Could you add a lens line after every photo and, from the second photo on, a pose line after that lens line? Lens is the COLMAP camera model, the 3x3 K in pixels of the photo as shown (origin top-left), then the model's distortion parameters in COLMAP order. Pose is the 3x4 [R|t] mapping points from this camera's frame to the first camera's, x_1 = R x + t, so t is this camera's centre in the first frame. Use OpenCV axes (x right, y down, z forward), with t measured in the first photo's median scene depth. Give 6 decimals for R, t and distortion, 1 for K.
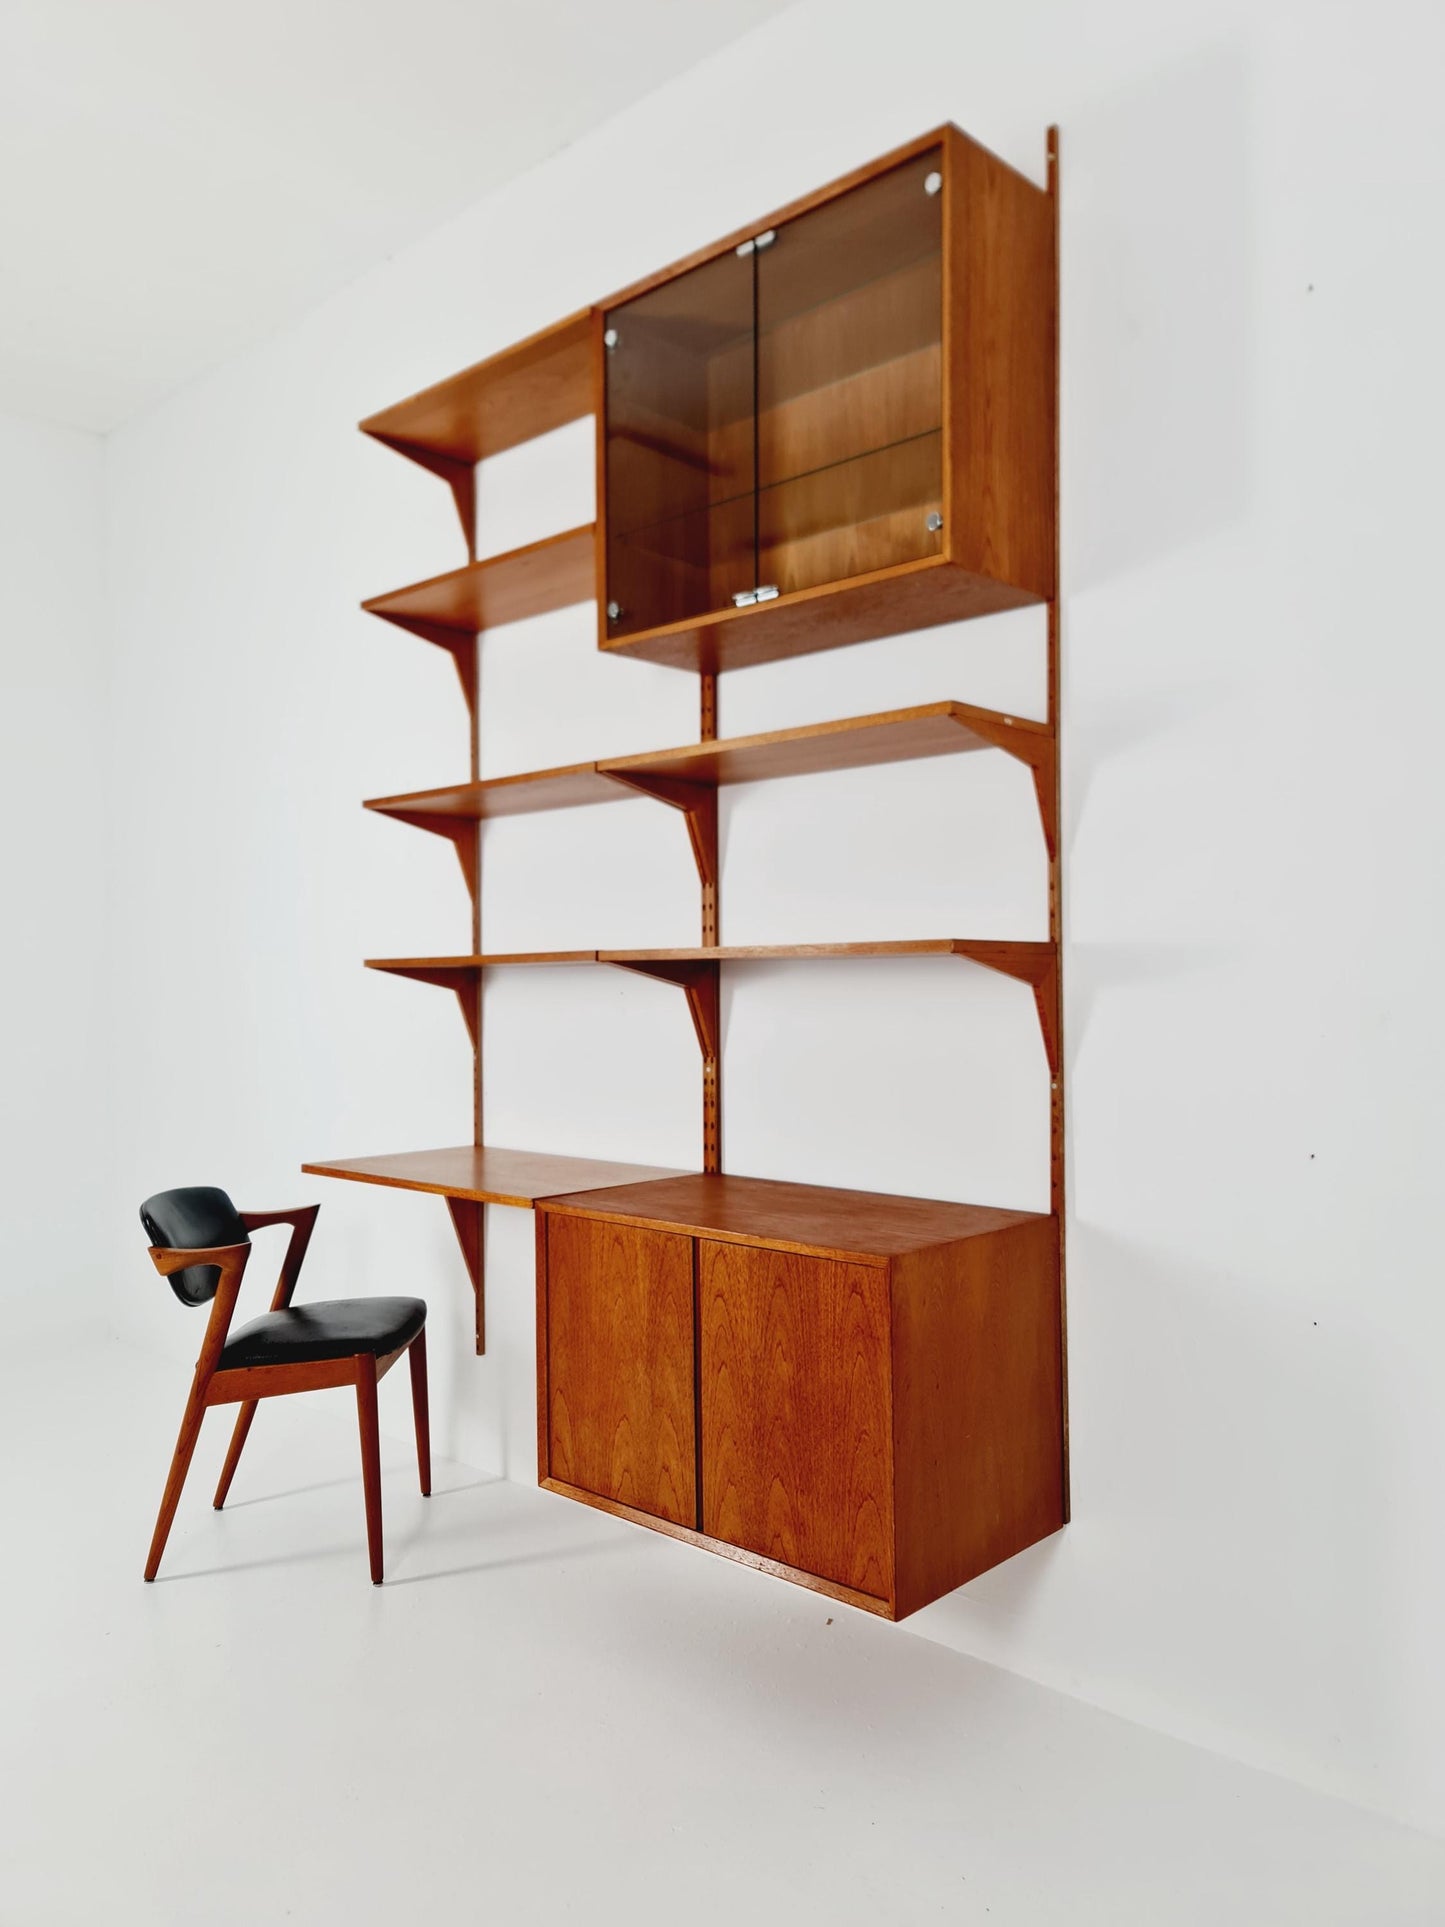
lens RADIAL K [[1406.8, 0, 721.7], [0, 1406.8, 986.5], [0, 0, 1]] dist [0.050891, -0.004001]
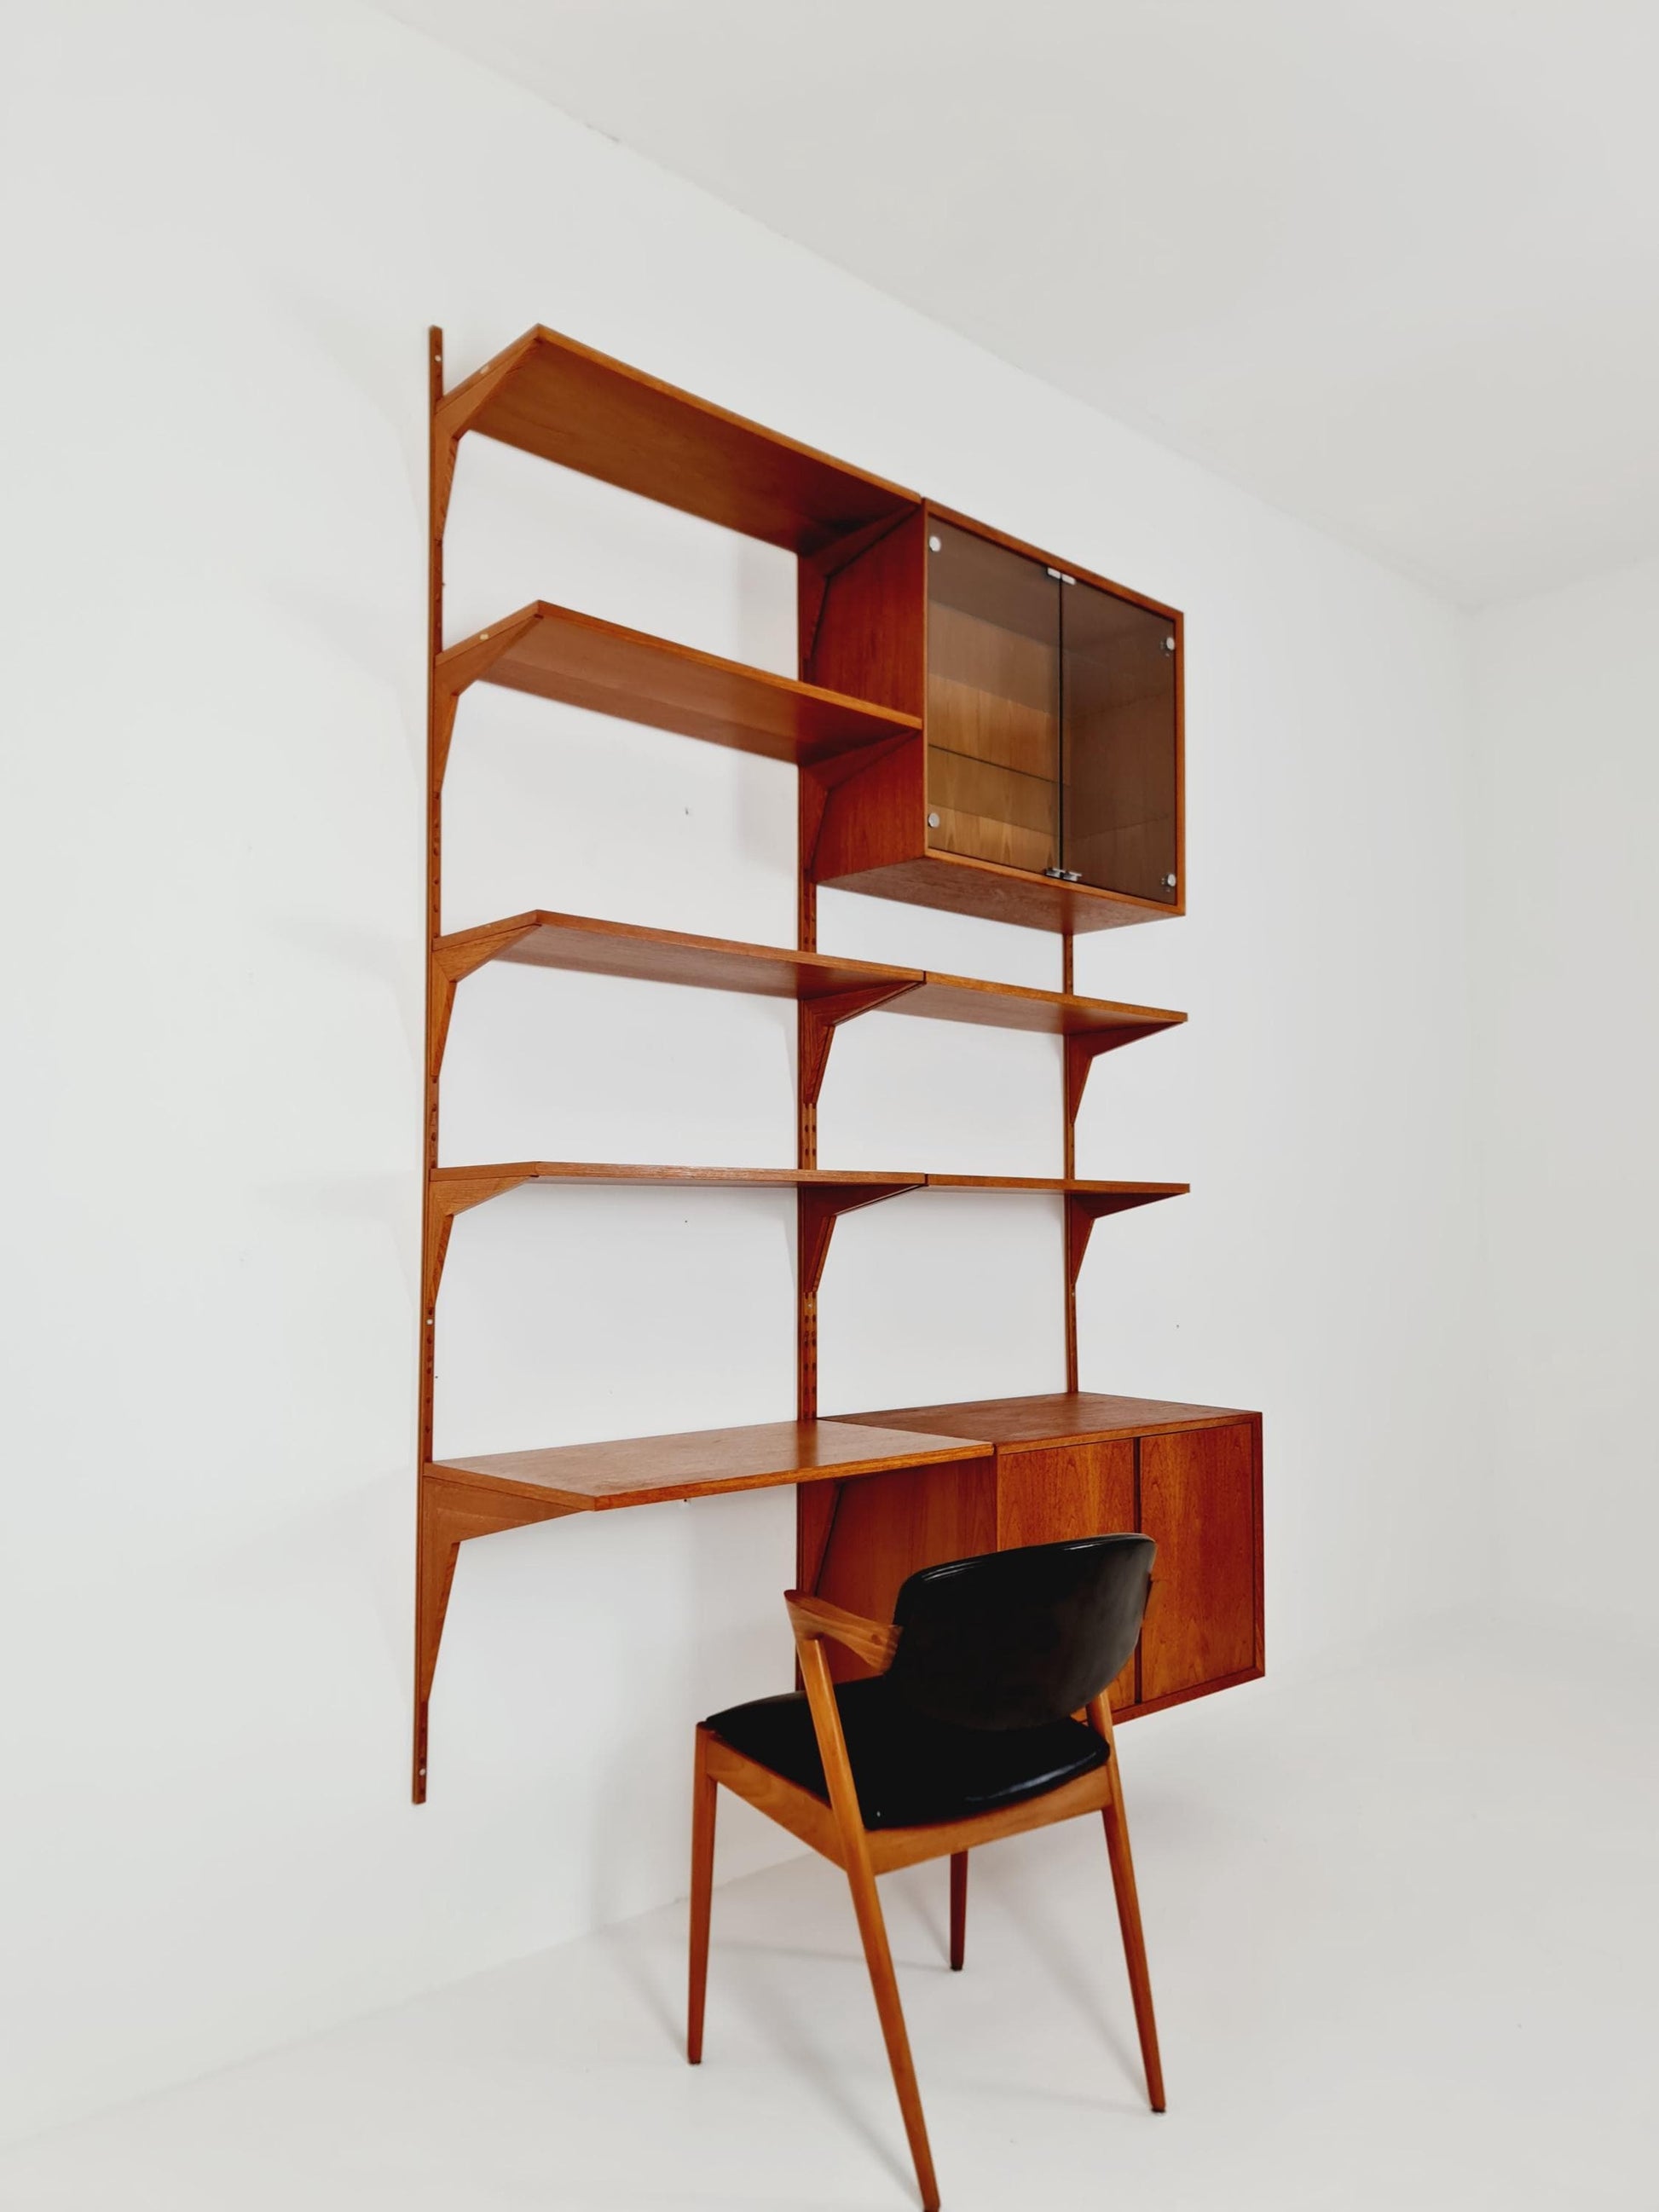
lens RADIAL K [[1615.1, 0, 819.7], [0, 1615.1, 1135.8], [0, 0, 1]] dist [0.051715, -0.002551]
pose [[0.070698, 0.064646, 0.995401, -1.298435], [-0.001805, 0.997904, -0.064680, 0.020219], [-0.997496, 0.002776, 0.070667, 1.120257]]
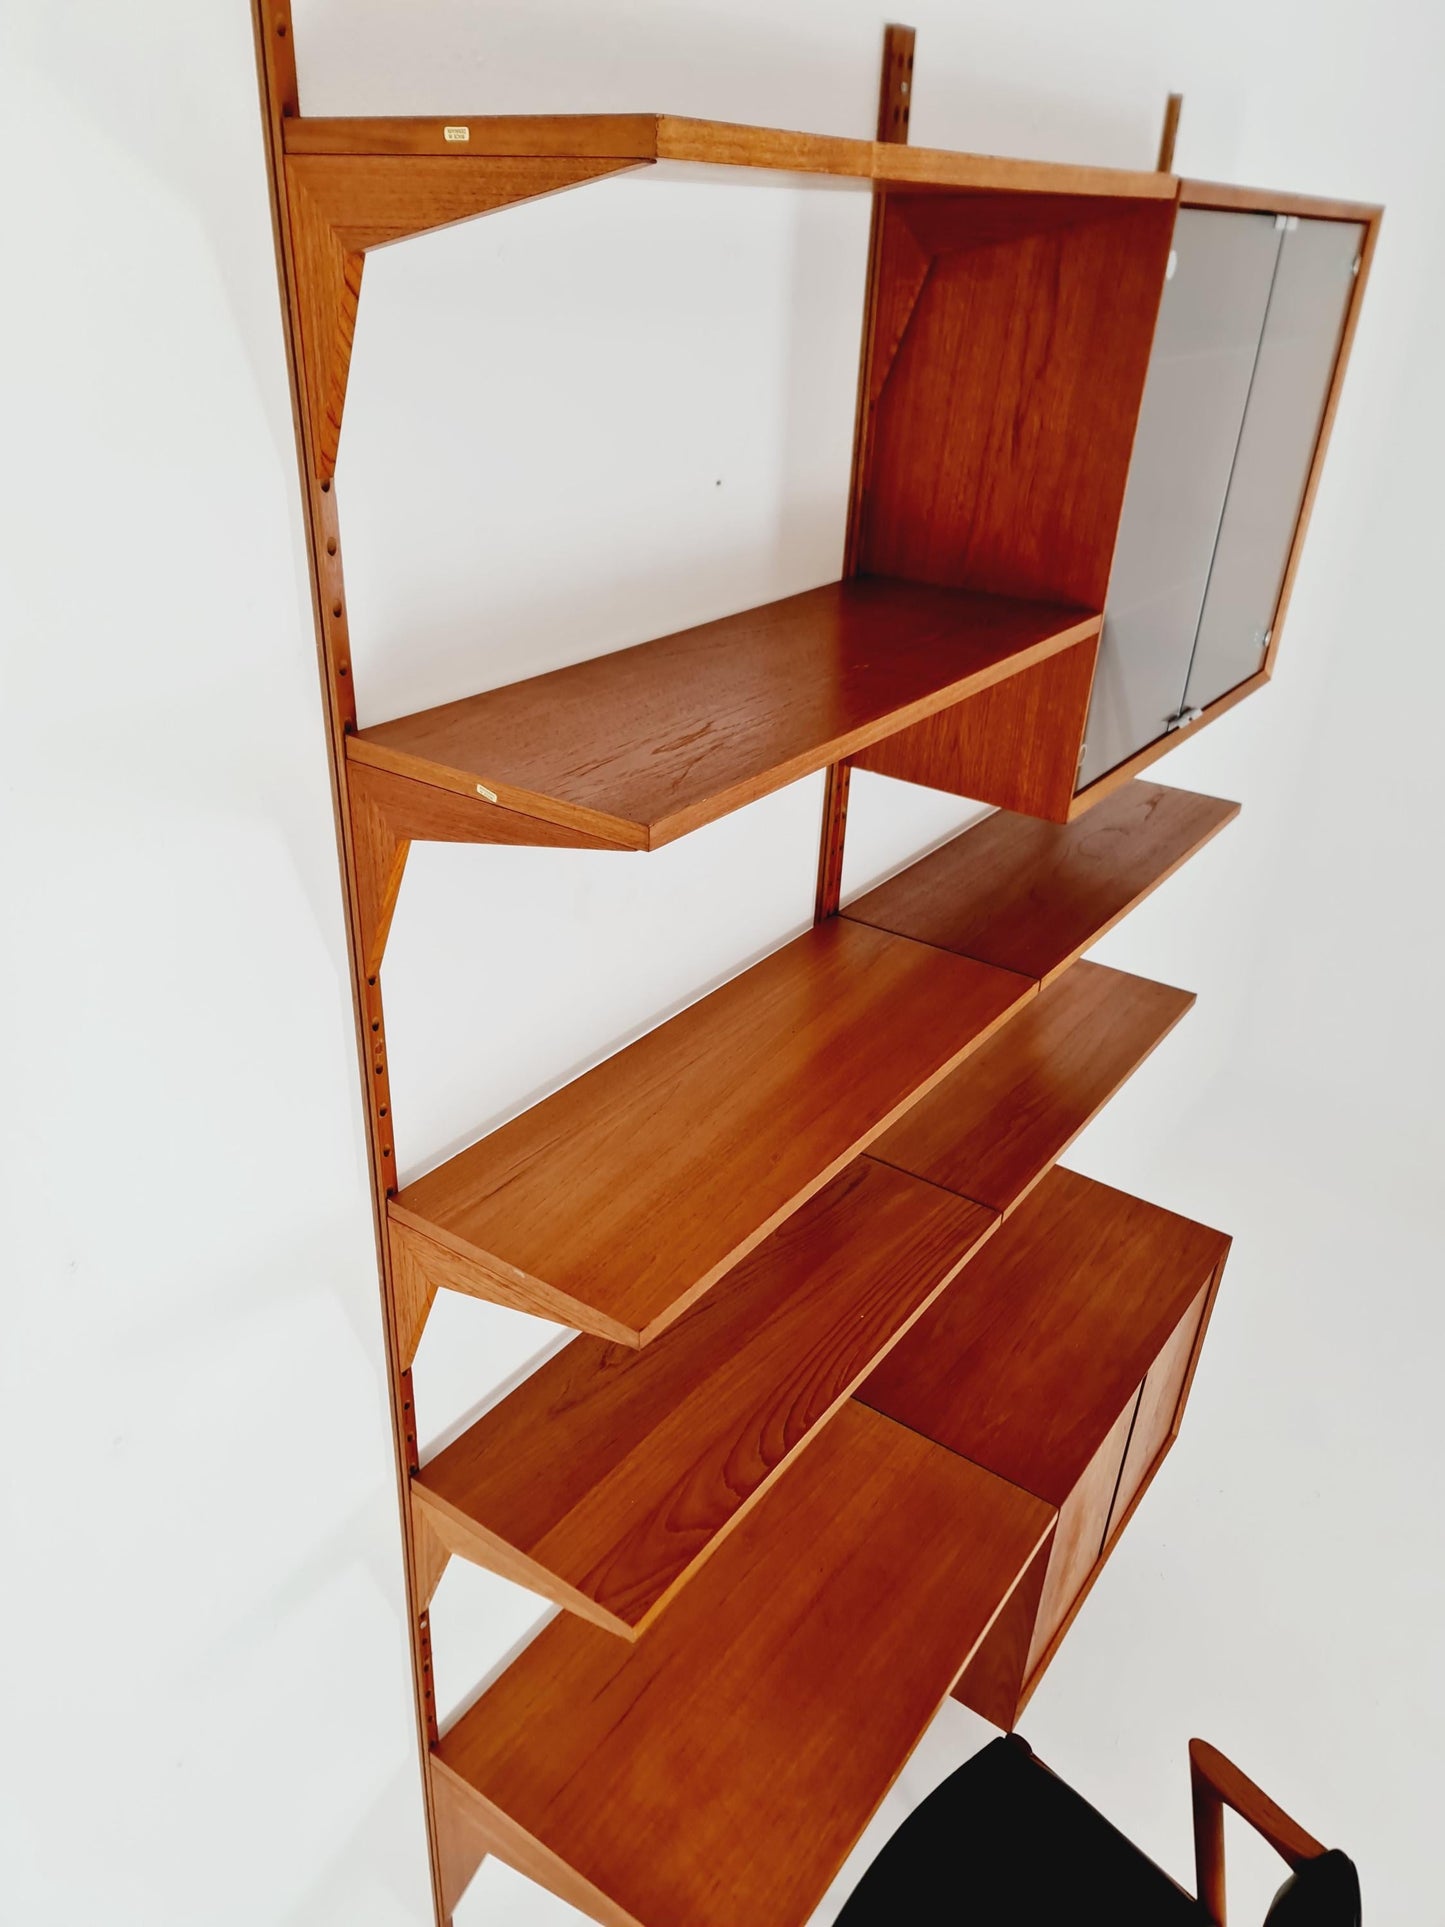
lens RADIAL K [[1406.8, 0, 721.7], [0, 1406.8, 986.5], [0, 0, 1]] dist [0.050891, -0.004001]
pose [[-0.140010, -0.469934, 0.871527, -0.719335], [-0.040290, 0.882172, 0.469201, -0.517257], [-0.989330, 0.030579, -0.142446, 1.397261]]
